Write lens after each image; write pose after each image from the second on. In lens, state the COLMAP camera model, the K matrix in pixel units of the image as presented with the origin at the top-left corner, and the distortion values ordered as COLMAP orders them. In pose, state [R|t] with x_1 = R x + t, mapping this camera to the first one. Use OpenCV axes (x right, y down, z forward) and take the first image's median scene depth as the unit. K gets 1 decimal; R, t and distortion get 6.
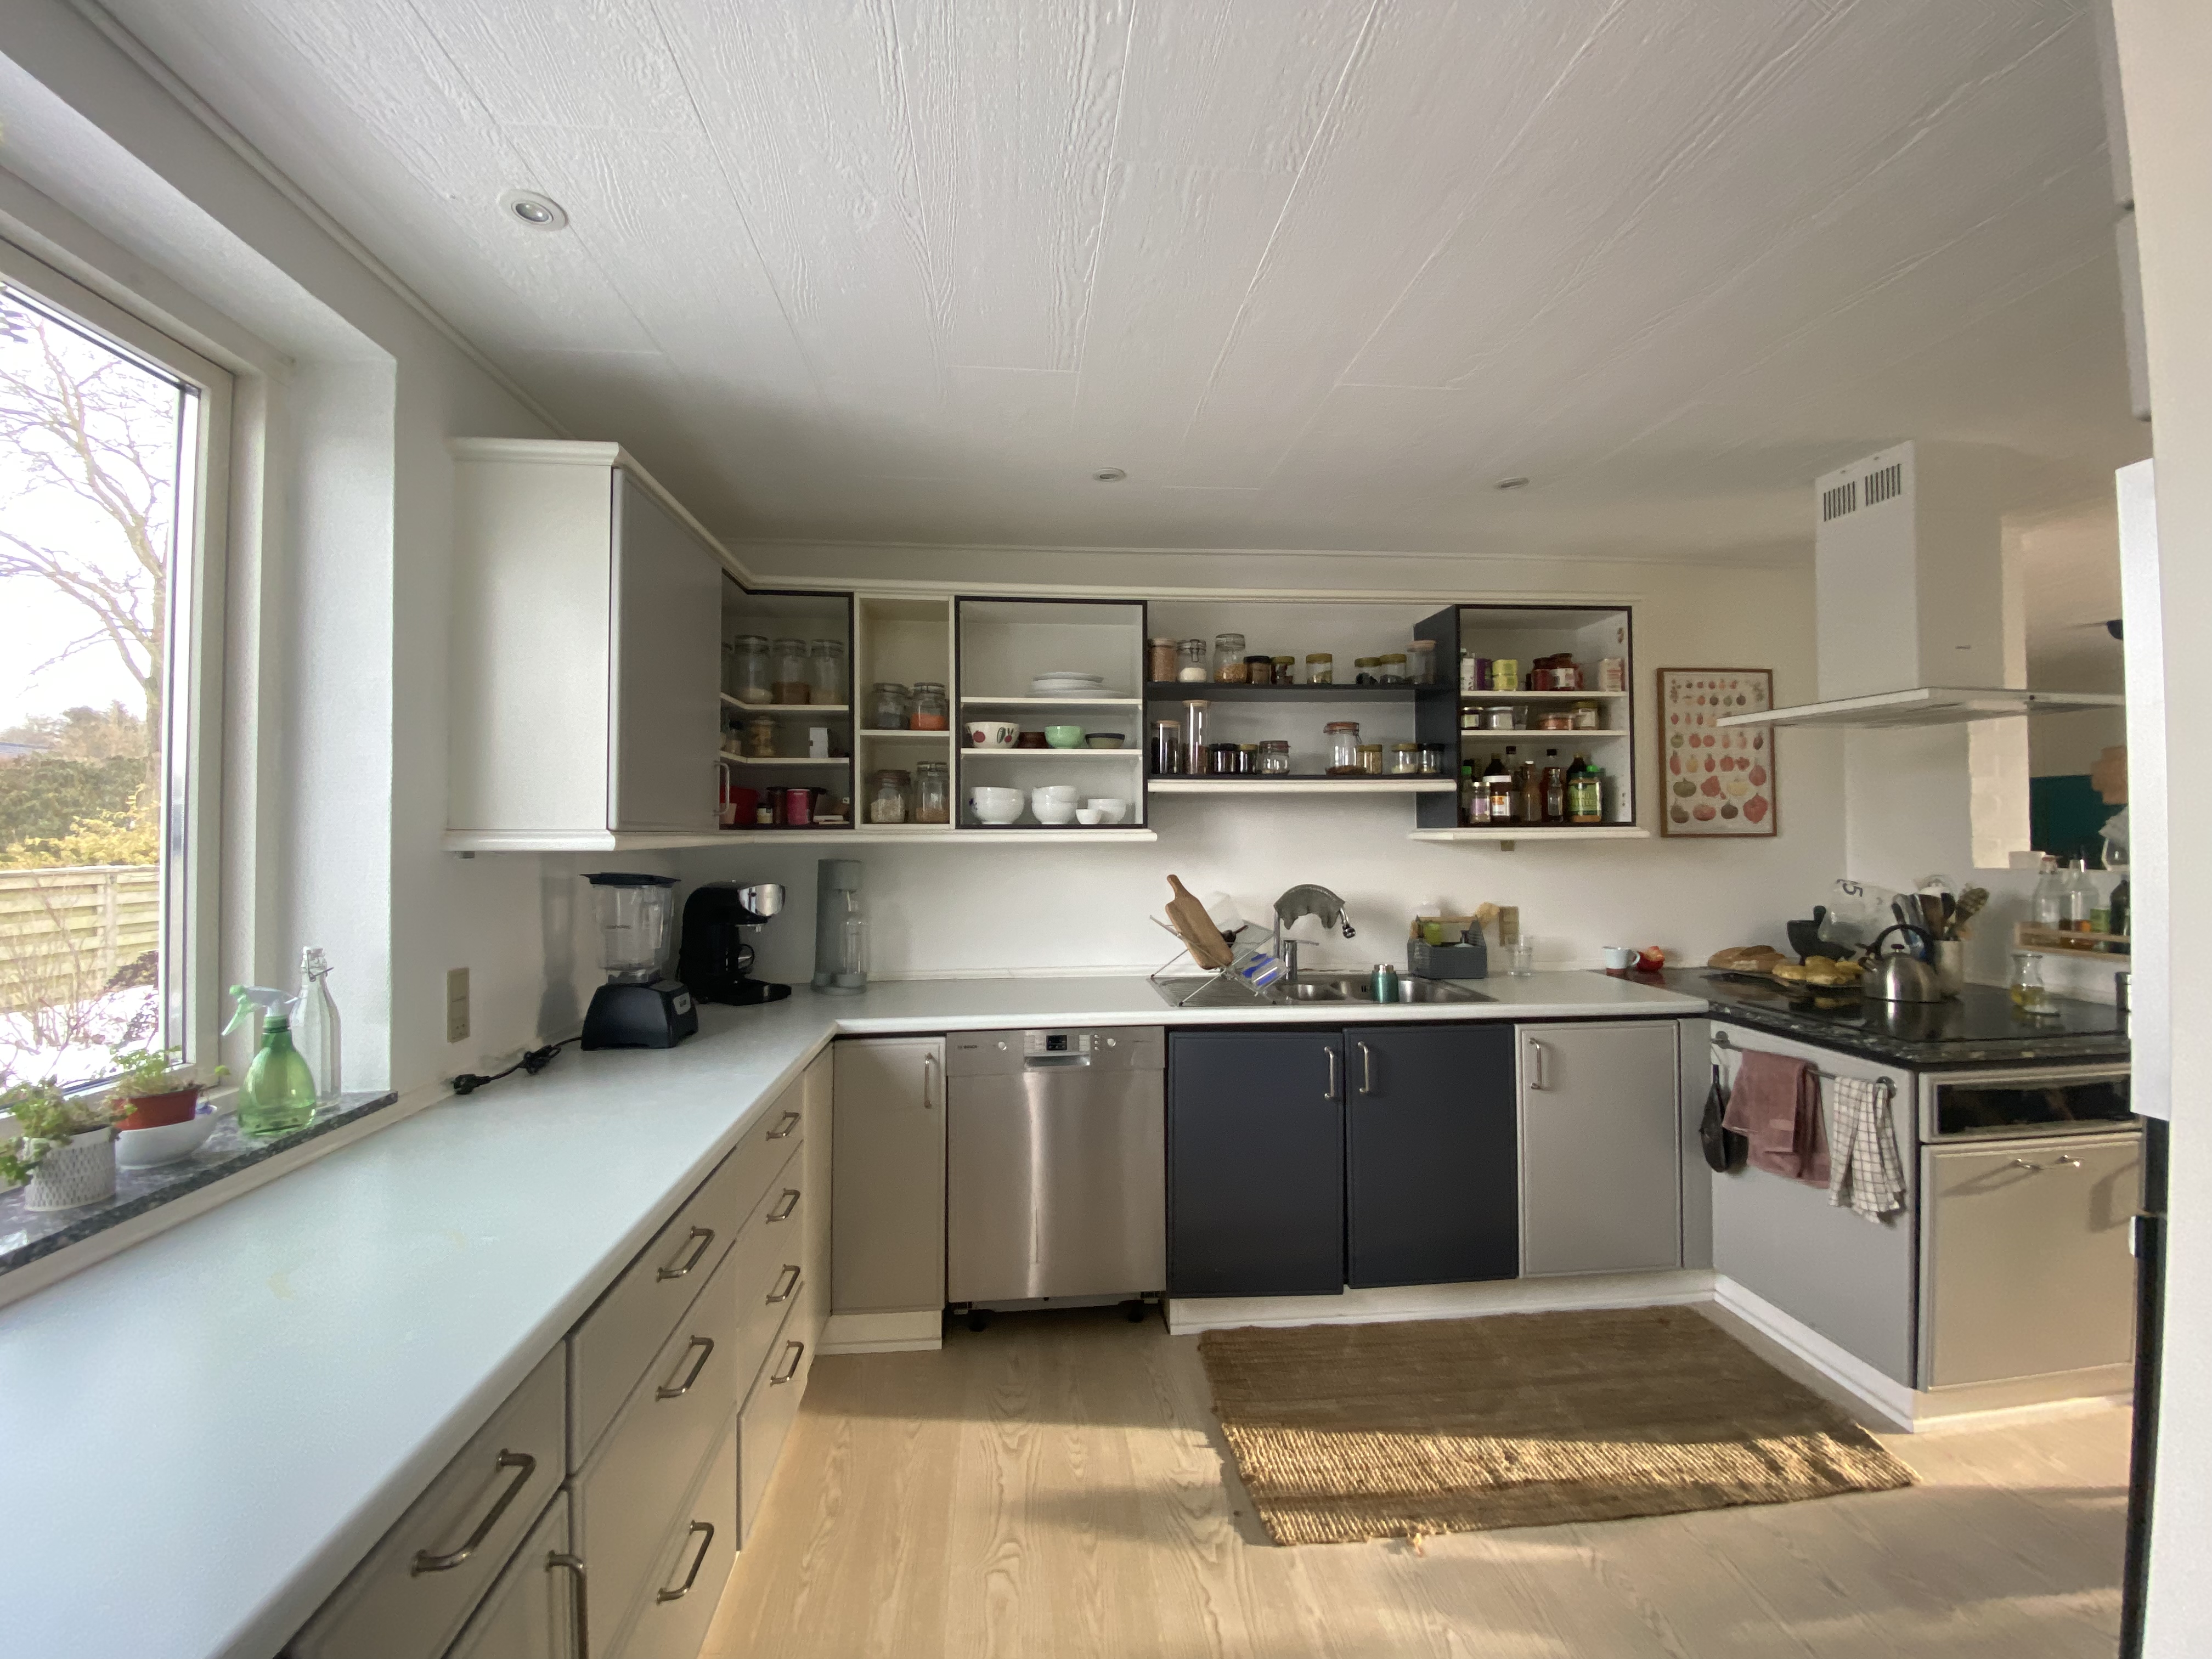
lens RADIAL K [[907.5, 0, 1114.4], [0, 907.5, 827.5], [0, 0, 1]] dist [-0.000204, -0.000161]
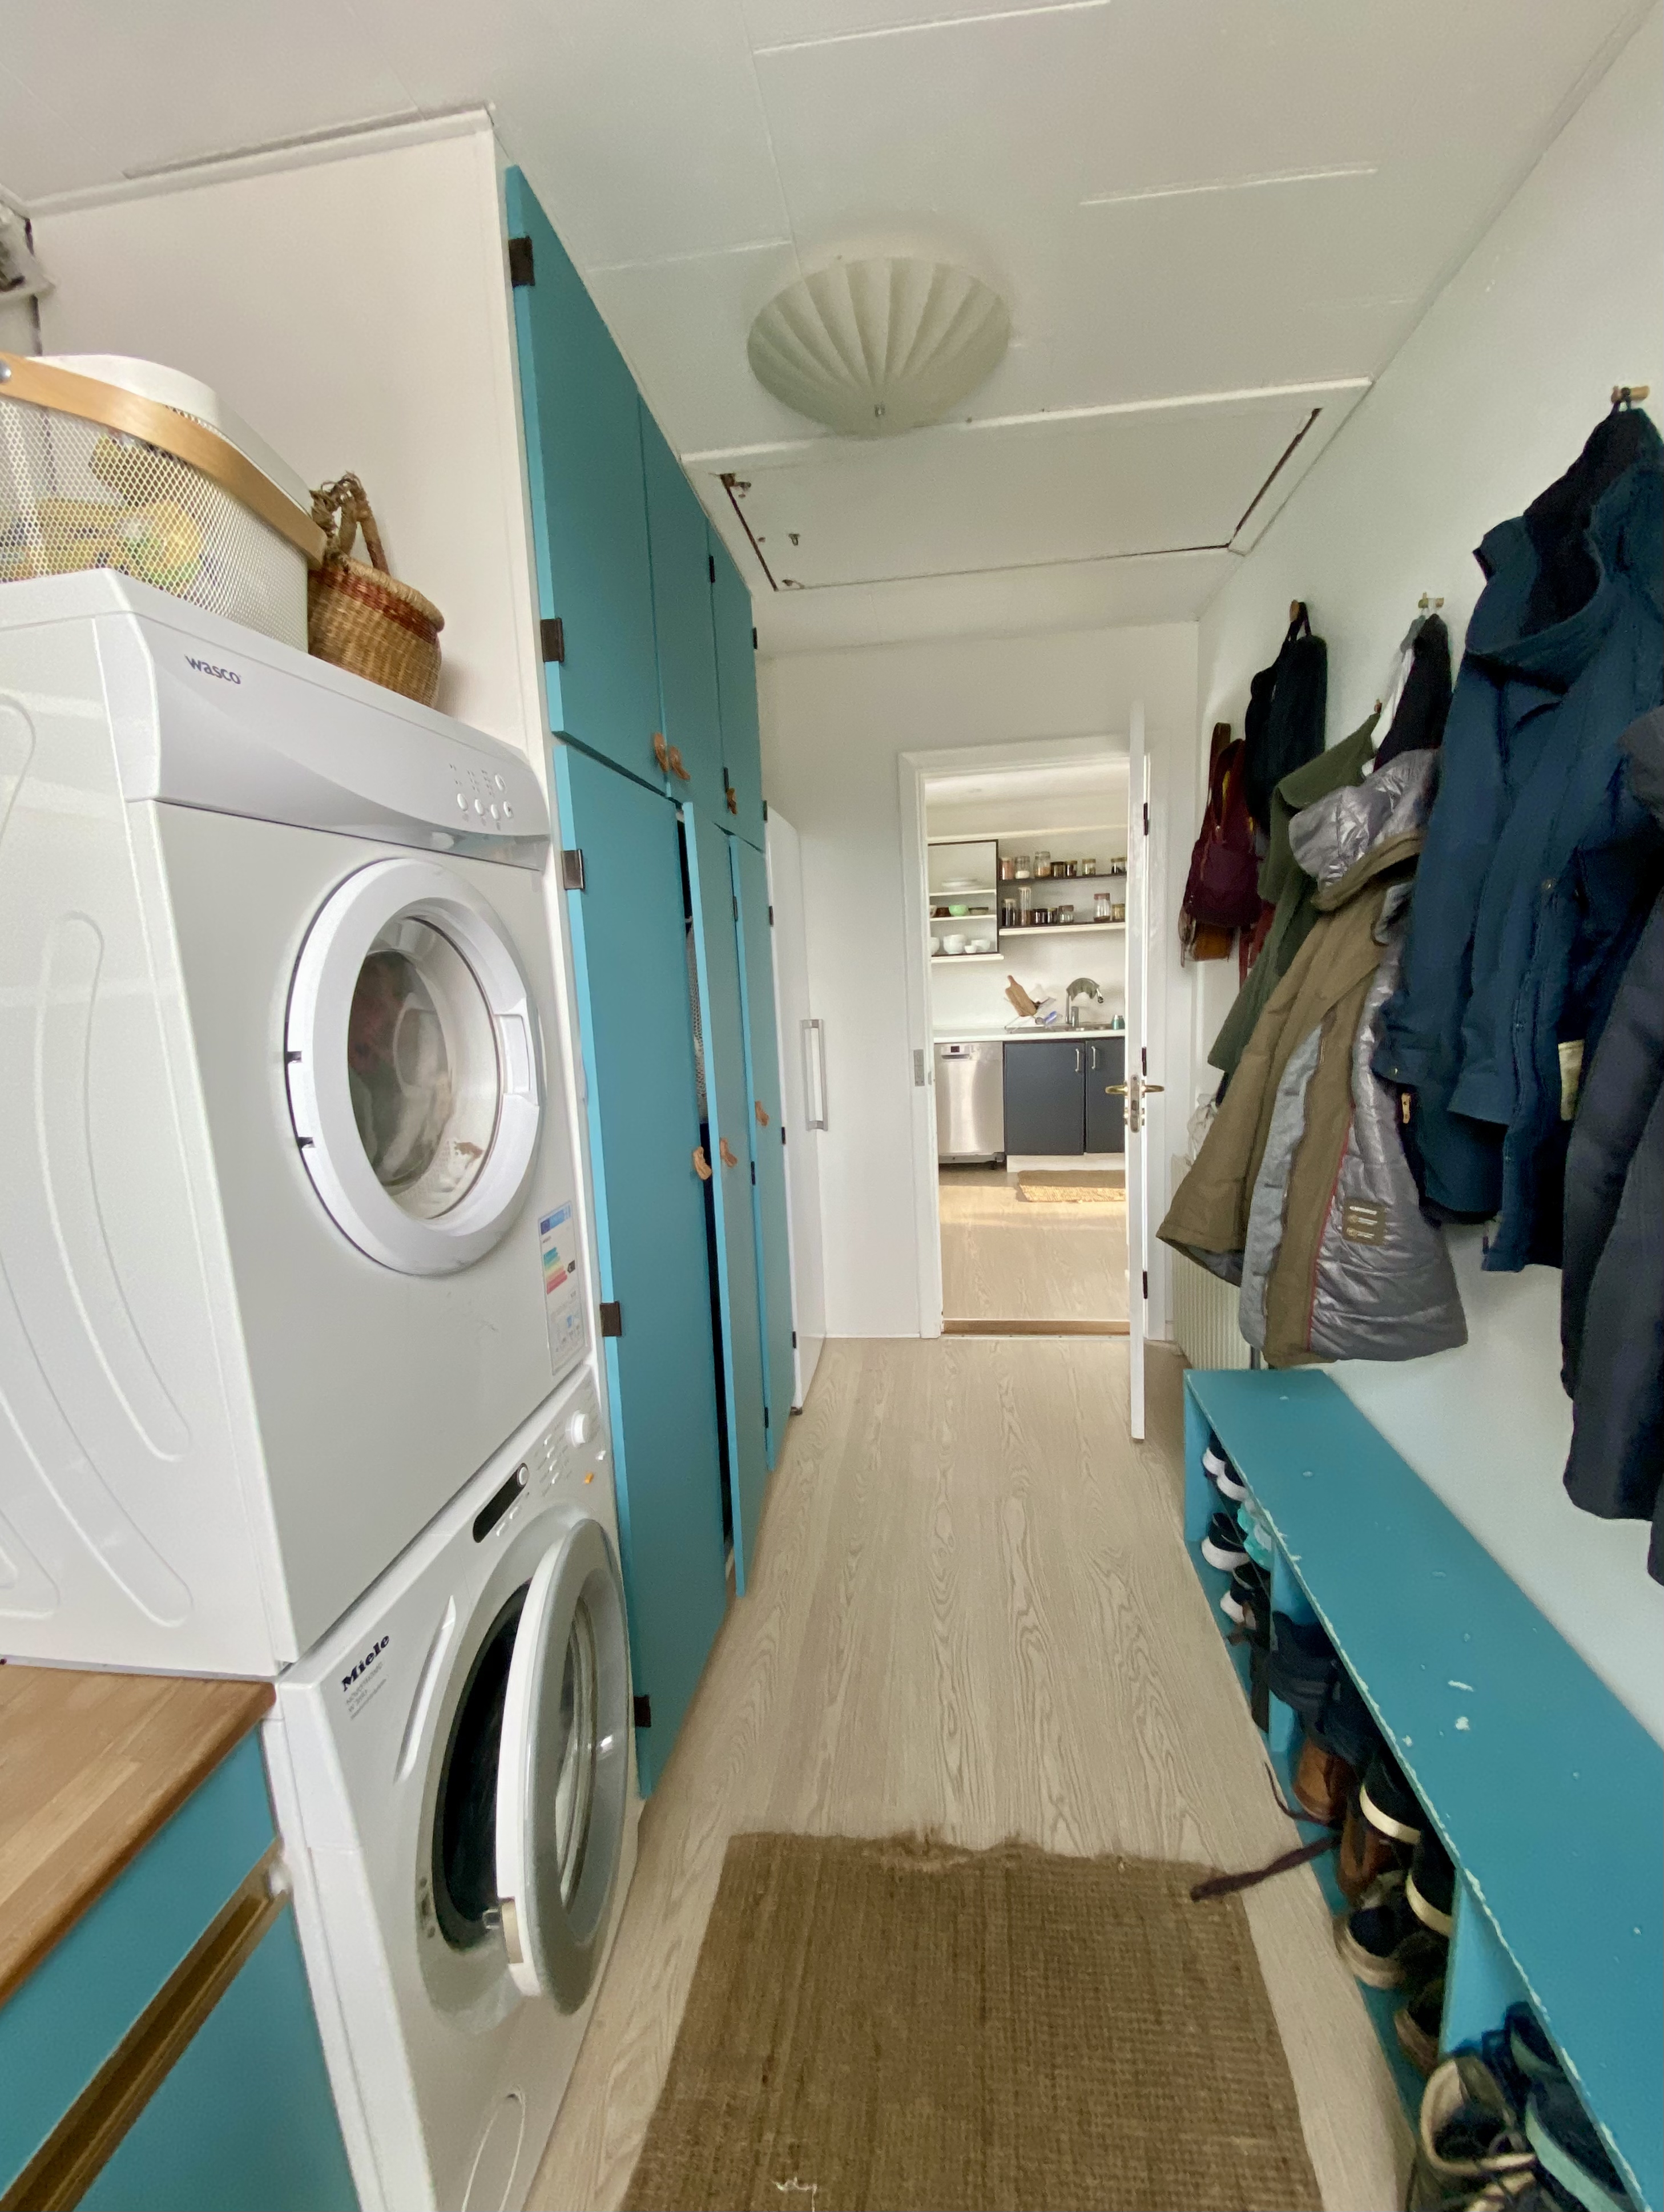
lens RADIAL K [[907.5, 0, 833.9], [0, 907.5, 1118.5], [0, 0, 1]] dist [-0.000204, -0.000161]
pose [[0.973034, -0.002984, -0.230642, 0.141914], [0.045714, 0.982577, 0.180147, -0.018546], [0.226086, -0.185832, 0.956217, -1.110054]]
